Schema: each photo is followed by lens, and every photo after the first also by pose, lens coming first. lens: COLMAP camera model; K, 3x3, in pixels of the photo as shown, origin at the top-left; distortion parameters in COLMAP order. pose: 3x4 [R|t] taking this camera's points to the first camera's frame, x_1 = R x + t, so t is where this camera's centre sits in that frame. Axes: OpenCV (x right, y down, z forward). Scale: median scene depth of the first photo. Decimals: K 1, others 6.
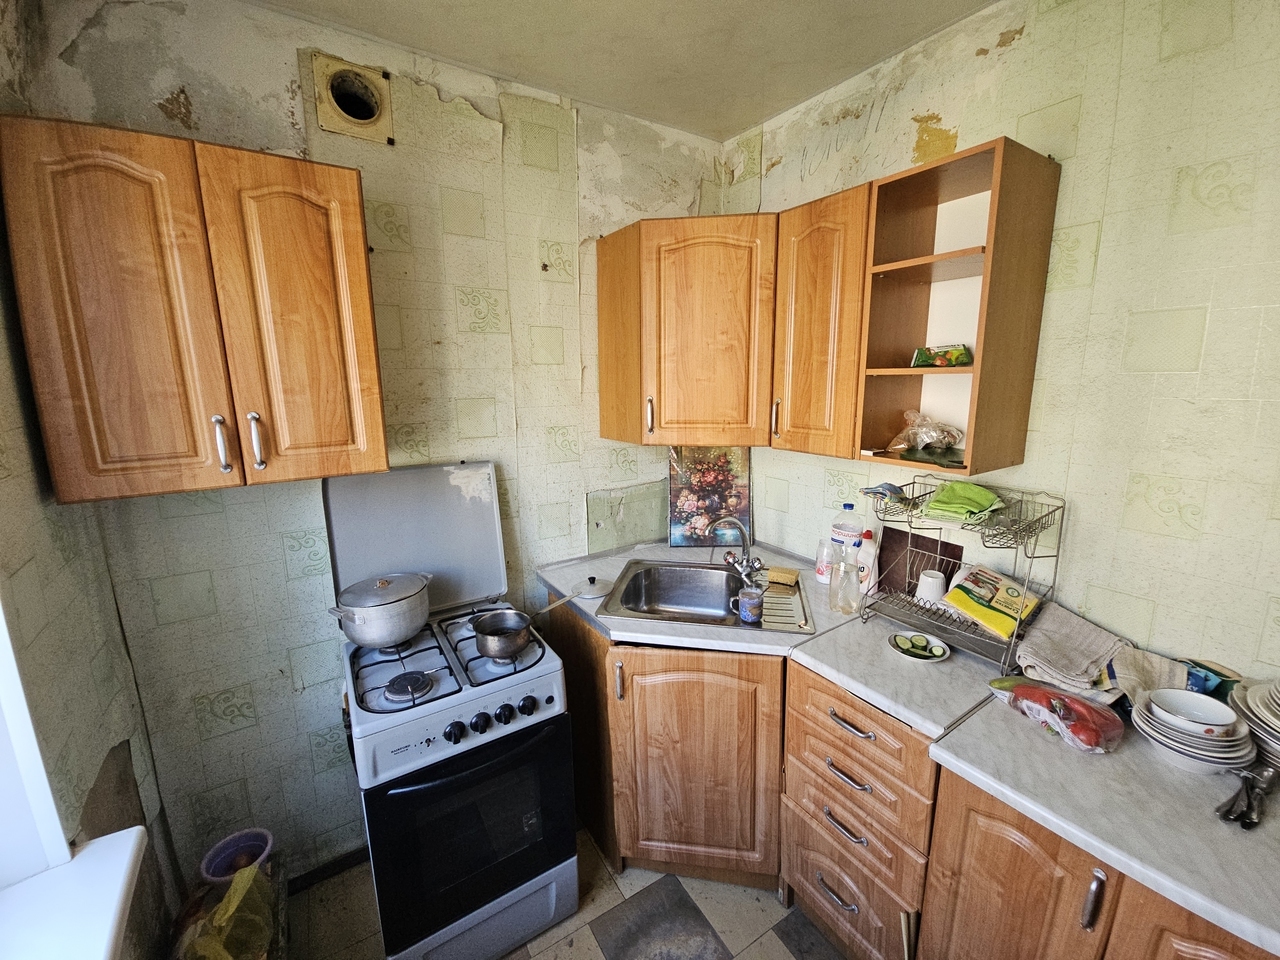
lens RADIAL K [[509.3, 0, 640.0], [0, 509.3, 480.0], [0, 0, 1]] dist [0.000123, -0.010191]
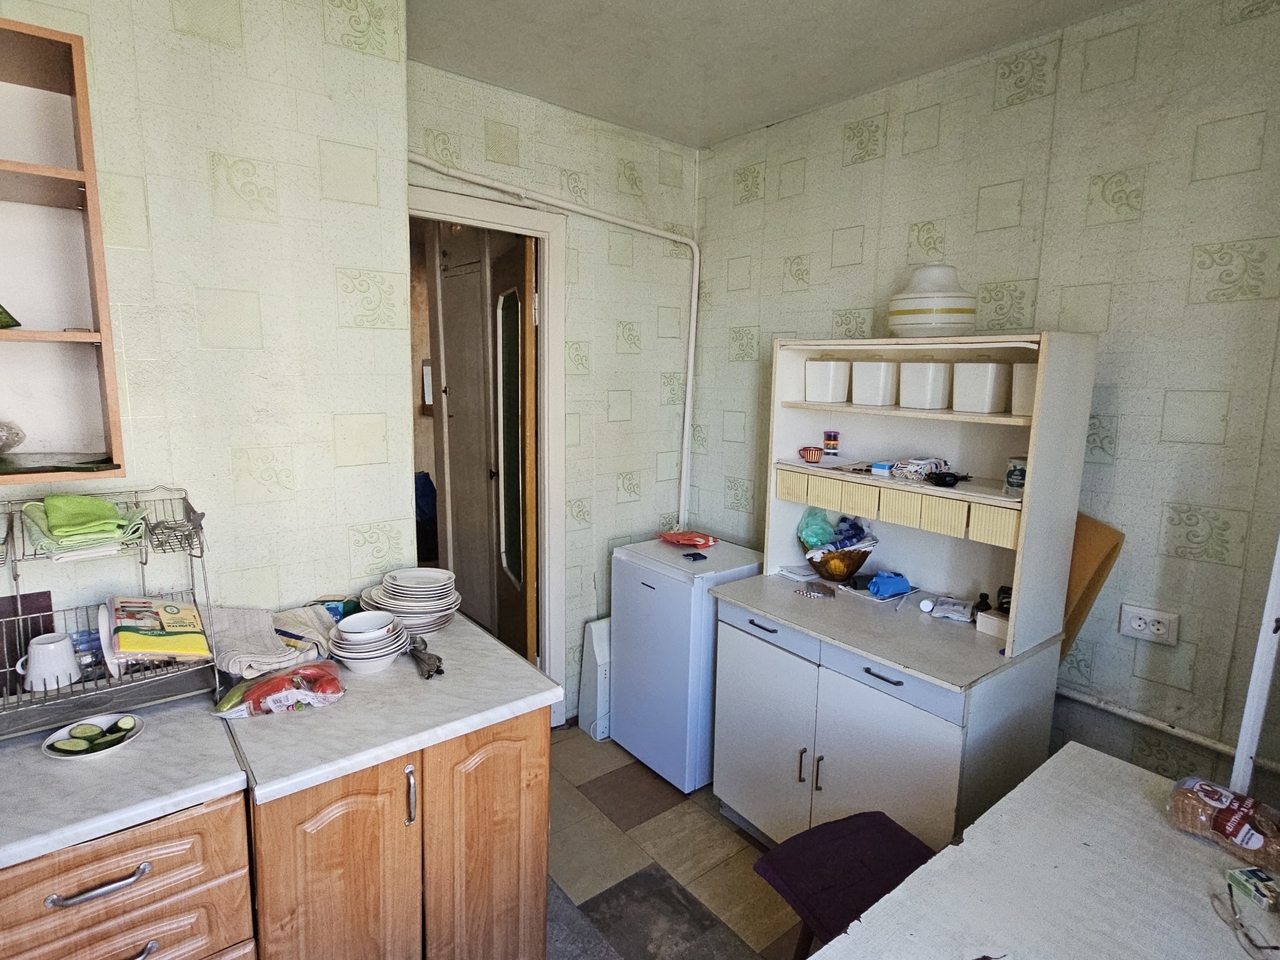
lens RADIAL K [[679.9, 0, 640.0], [0, 679.9, 480.0], [0, 0, 1]] dist [-0.002785, -0.000545]
pose [[-0.115053, -0.151572, 0.981727, -0.461757], [0.176533, 0.969439, 0.170363, -0.042826], [-0.977547, 0.192908, -0.084780, 0.341725]]
